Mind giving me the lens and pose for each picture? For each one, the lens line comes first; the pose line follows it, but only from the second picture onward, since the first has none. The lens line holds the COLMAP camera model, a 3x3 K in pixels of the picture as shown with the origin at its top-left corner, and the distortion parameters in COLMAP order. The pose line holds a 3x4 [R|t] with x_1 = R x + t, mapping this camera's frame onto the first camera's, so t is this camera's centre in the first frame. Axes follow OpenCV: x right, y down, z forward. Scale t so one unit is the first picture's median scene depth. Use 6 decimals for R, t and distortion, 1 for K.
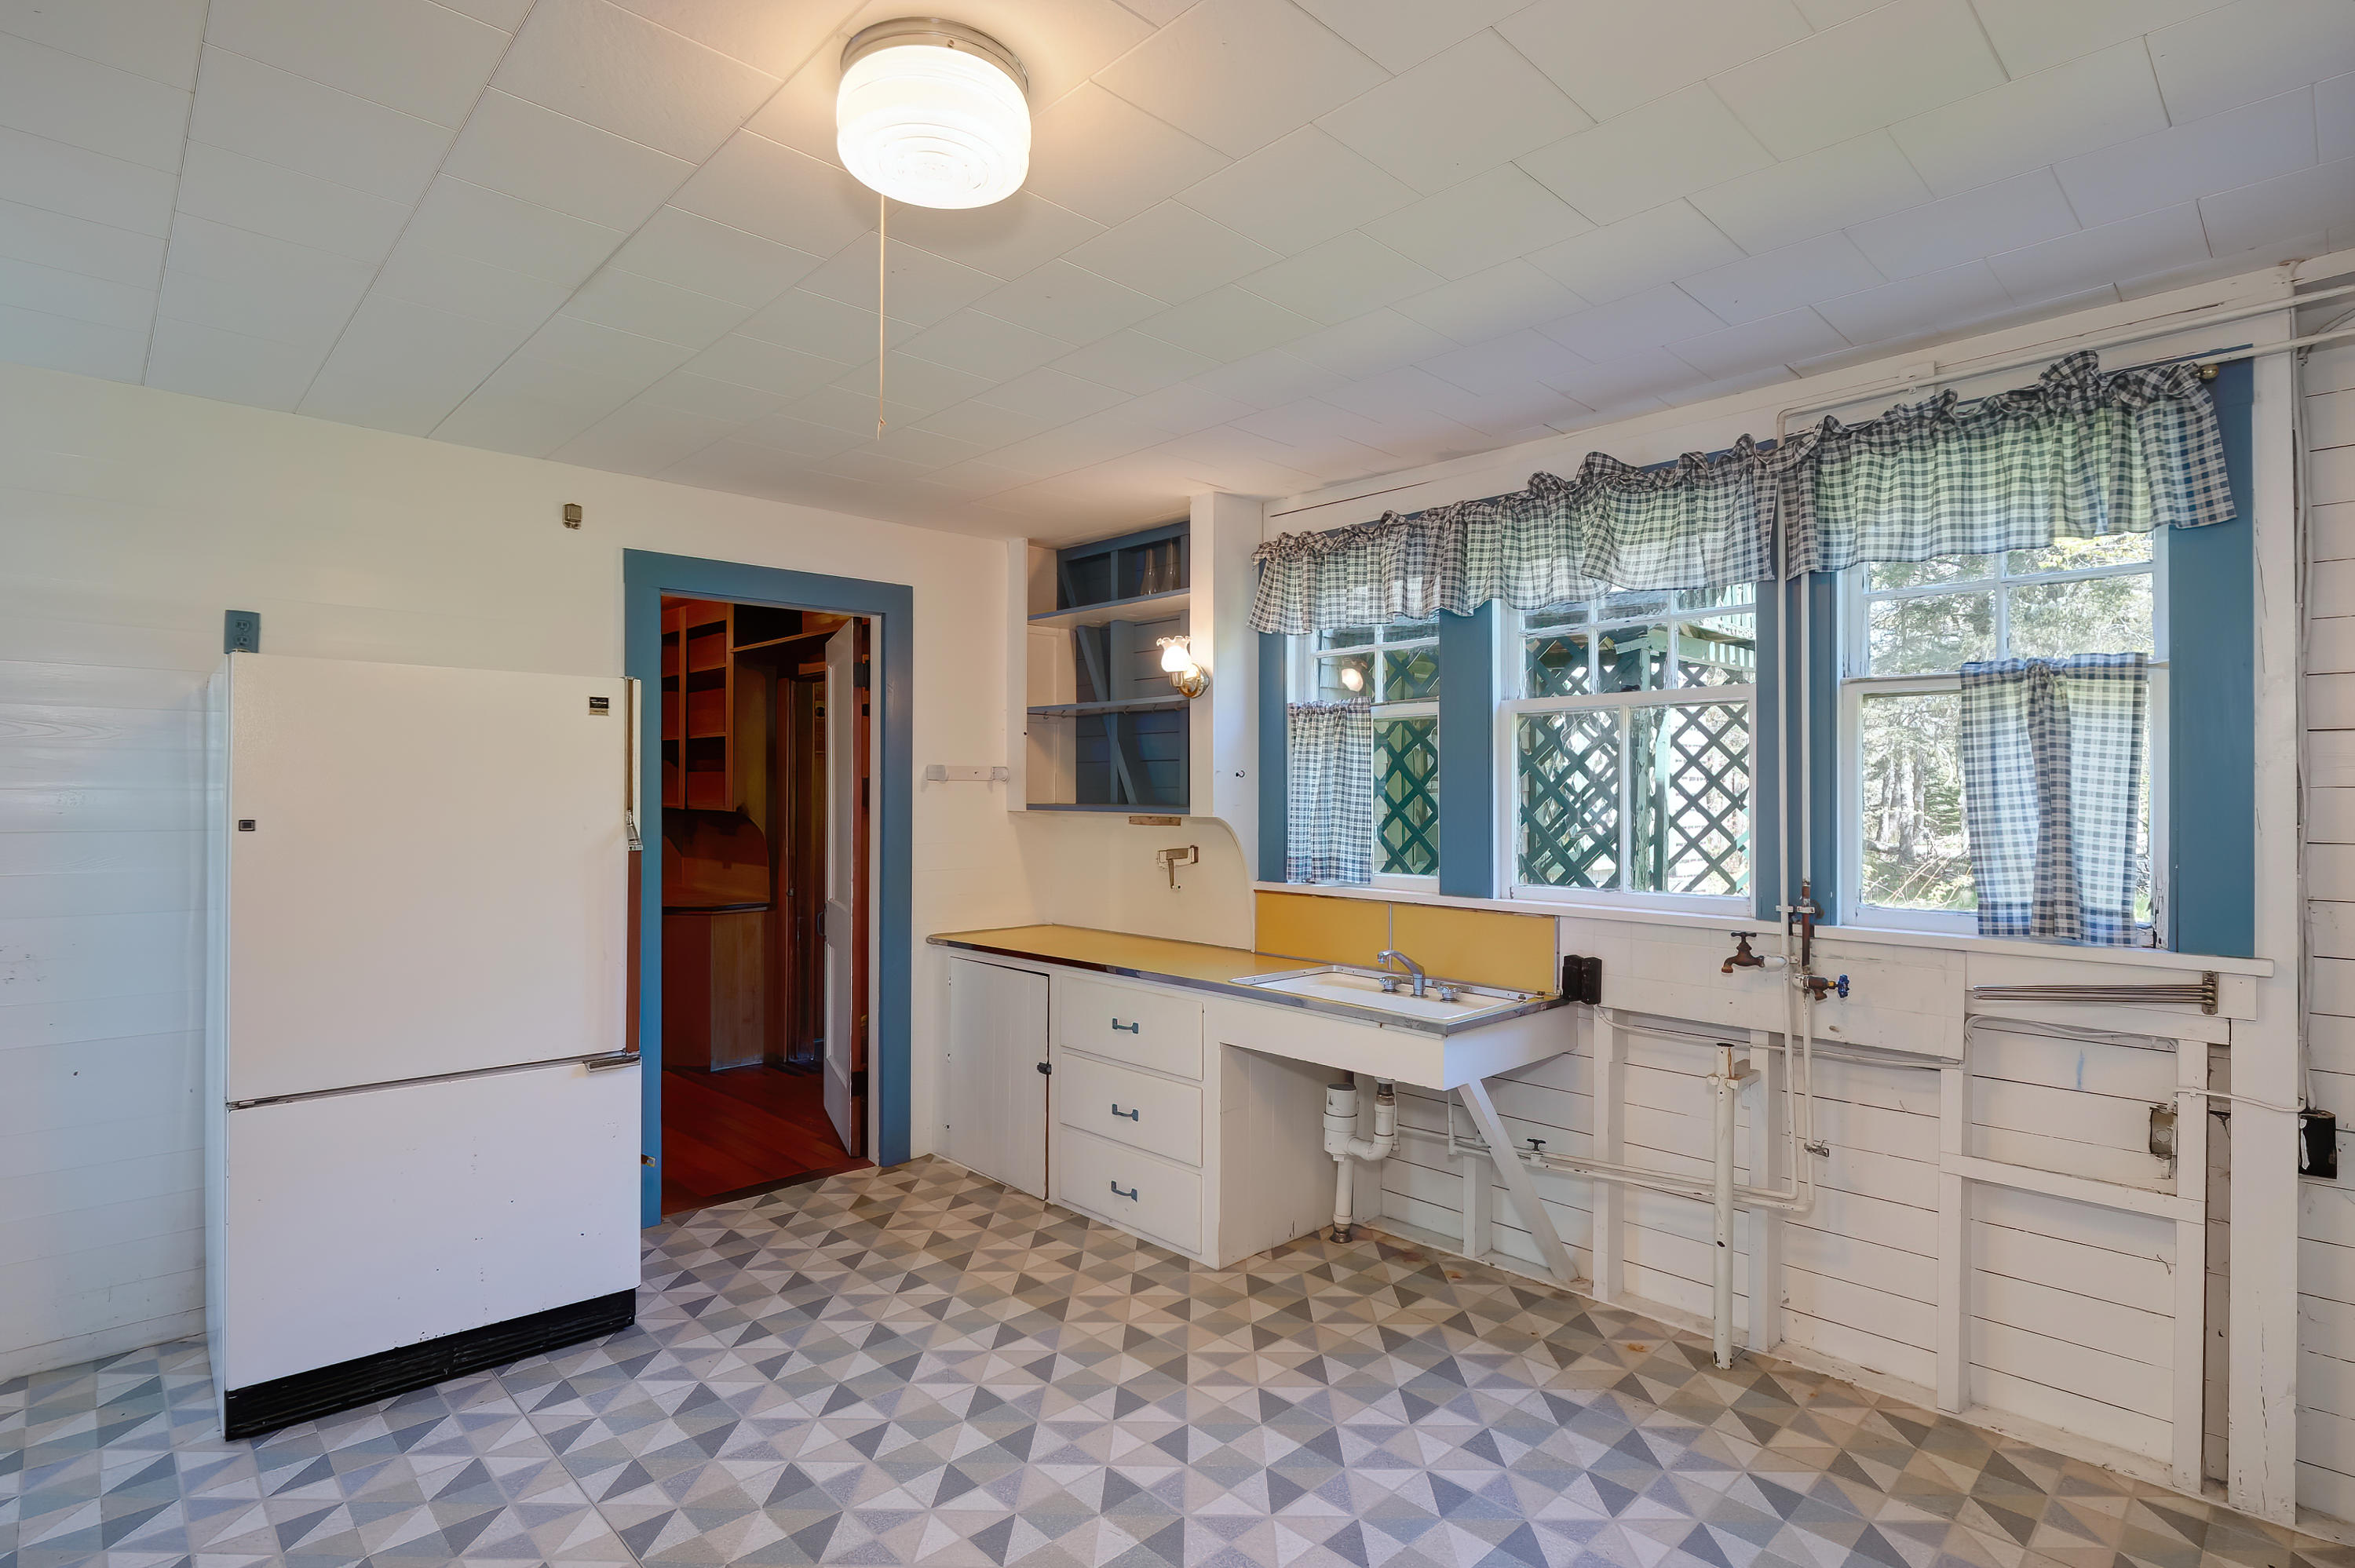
lens RADIAL K [[1156.3, 0, 1177.5], [0, 1156.3, 784.0], [0, 0, 1]] dist [-0.002589, -0.000513]
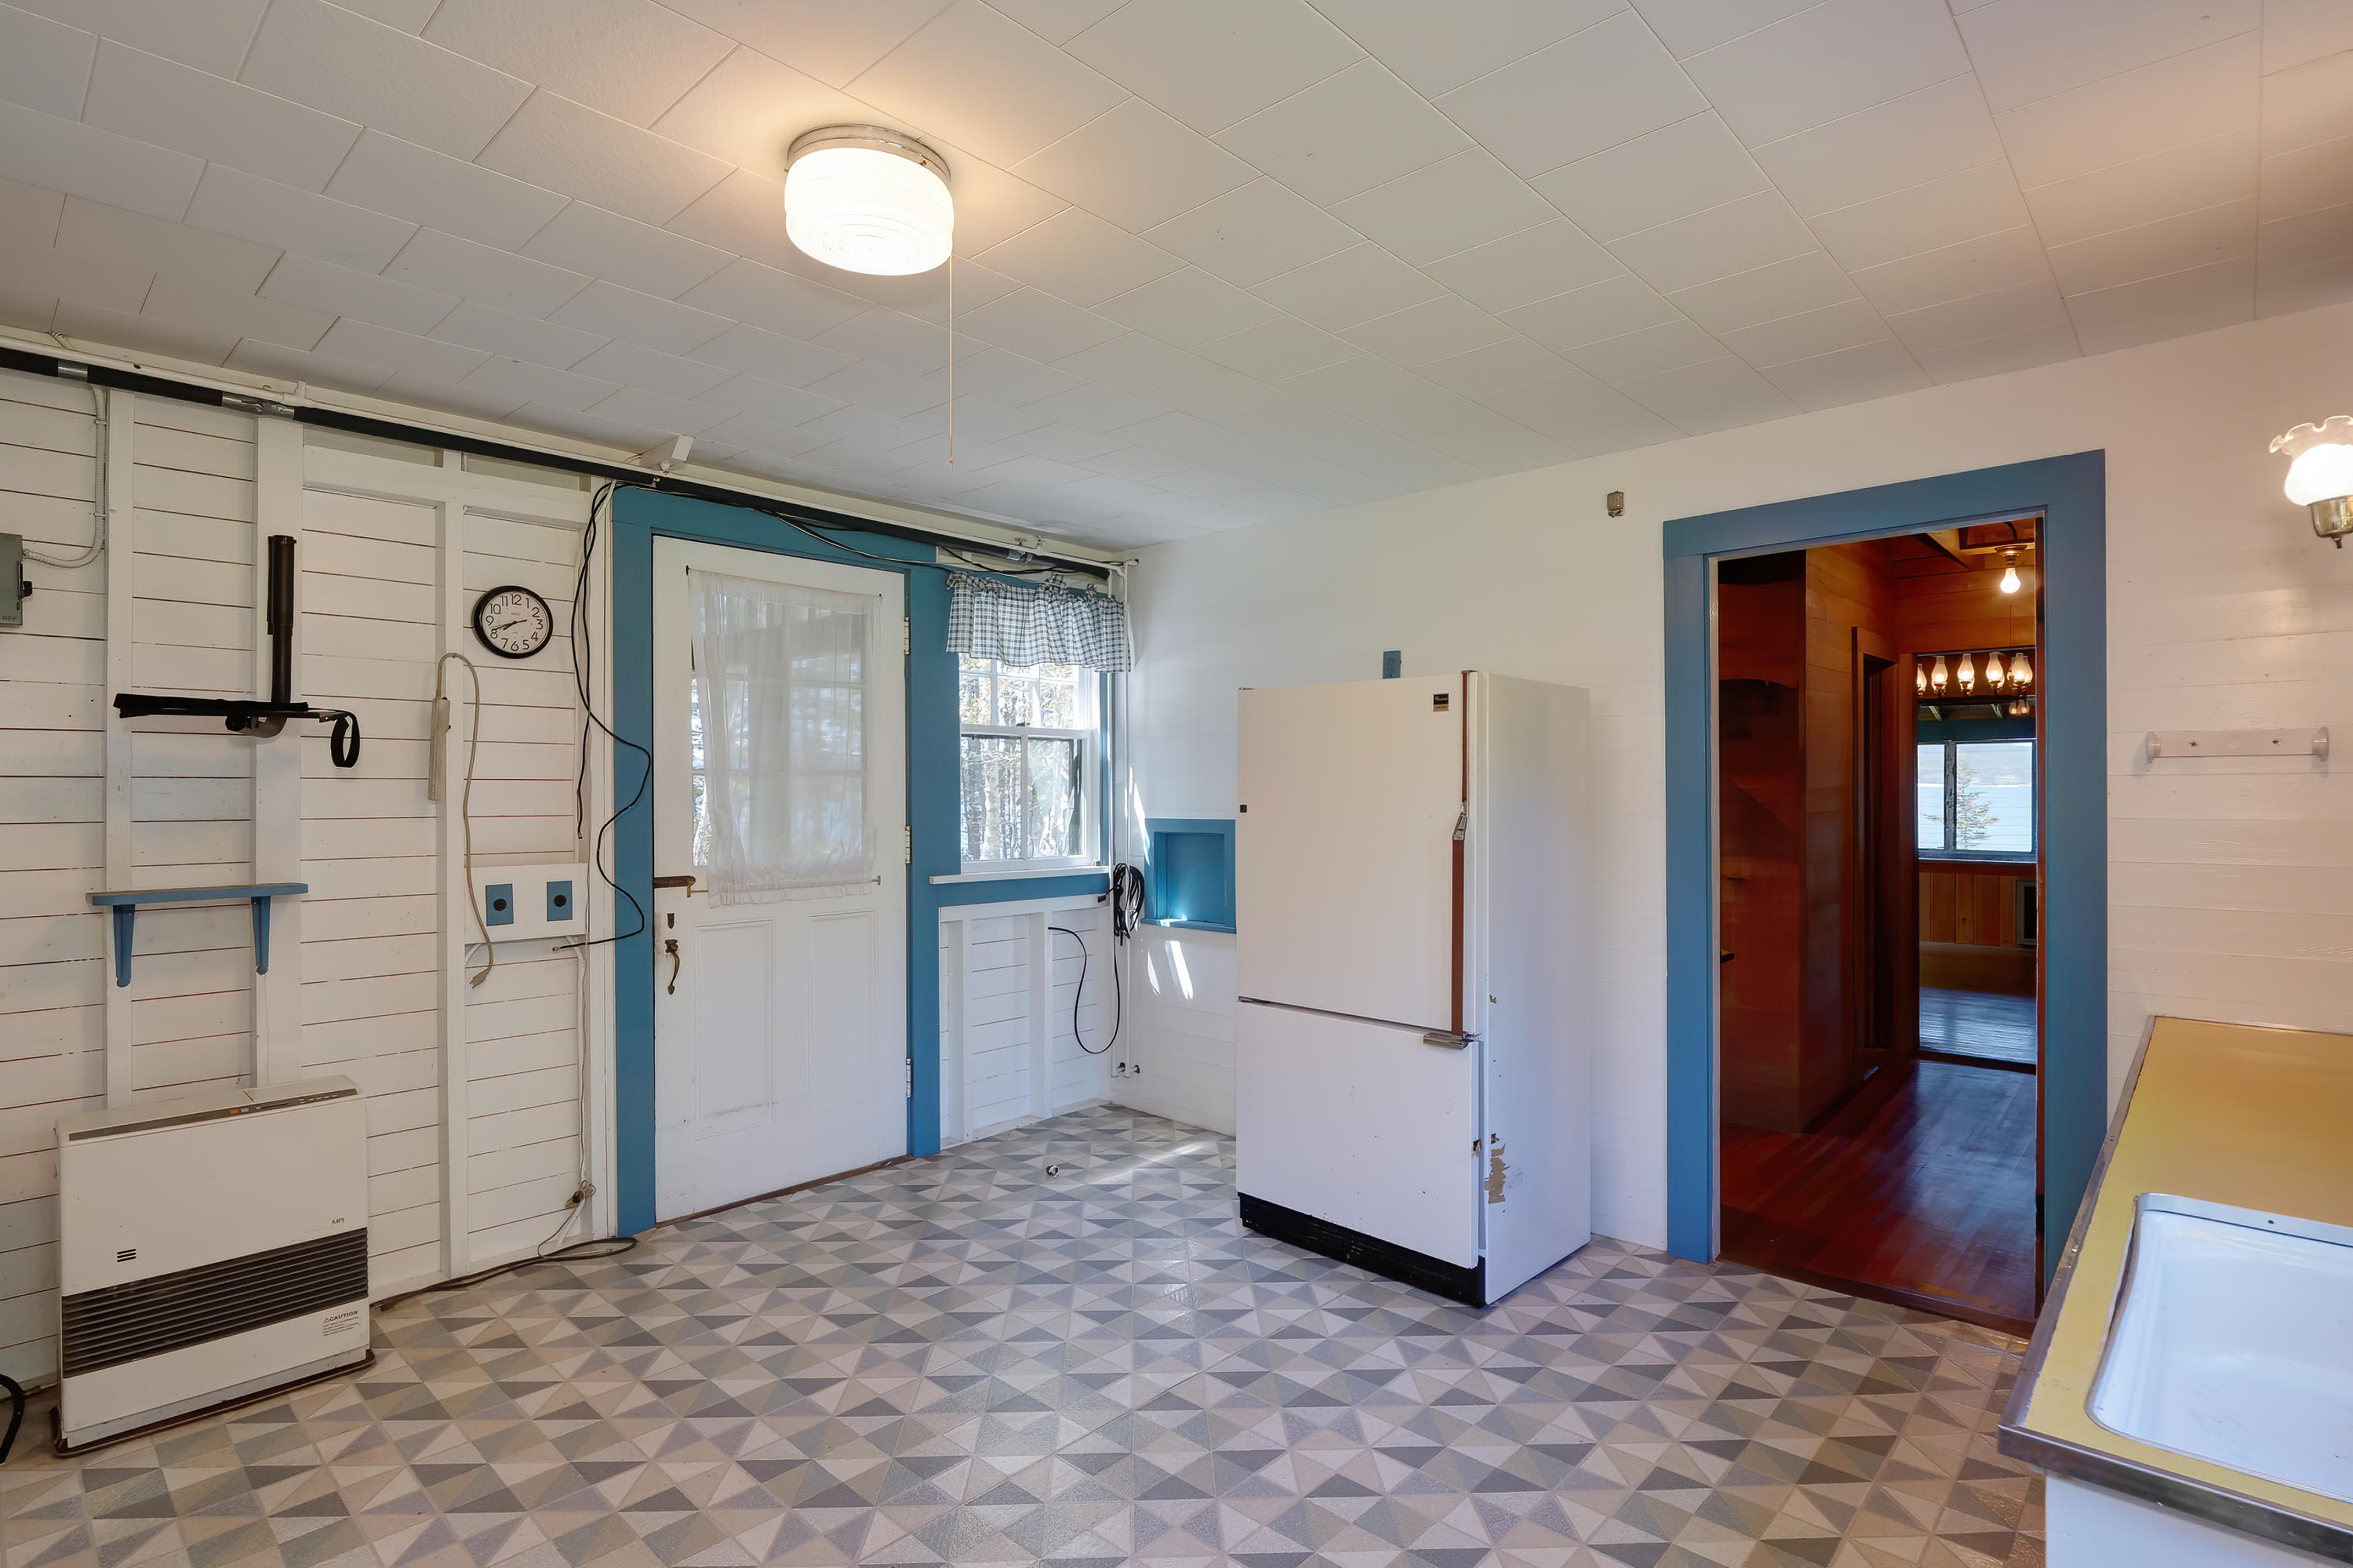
lens RADIAL K [[1155.5, 0, 1176.5], [0, 1155.5, 784.0], [0, 0, 1]] dist [-0.002589, -0.000513]
pose [[0.066435, -0.007046, -0.997766, 0.555397], [0.014337, 0.999879, -0.006106, 0.010627], [0.997688, -0.013899, 0.066528, 0.705728]]
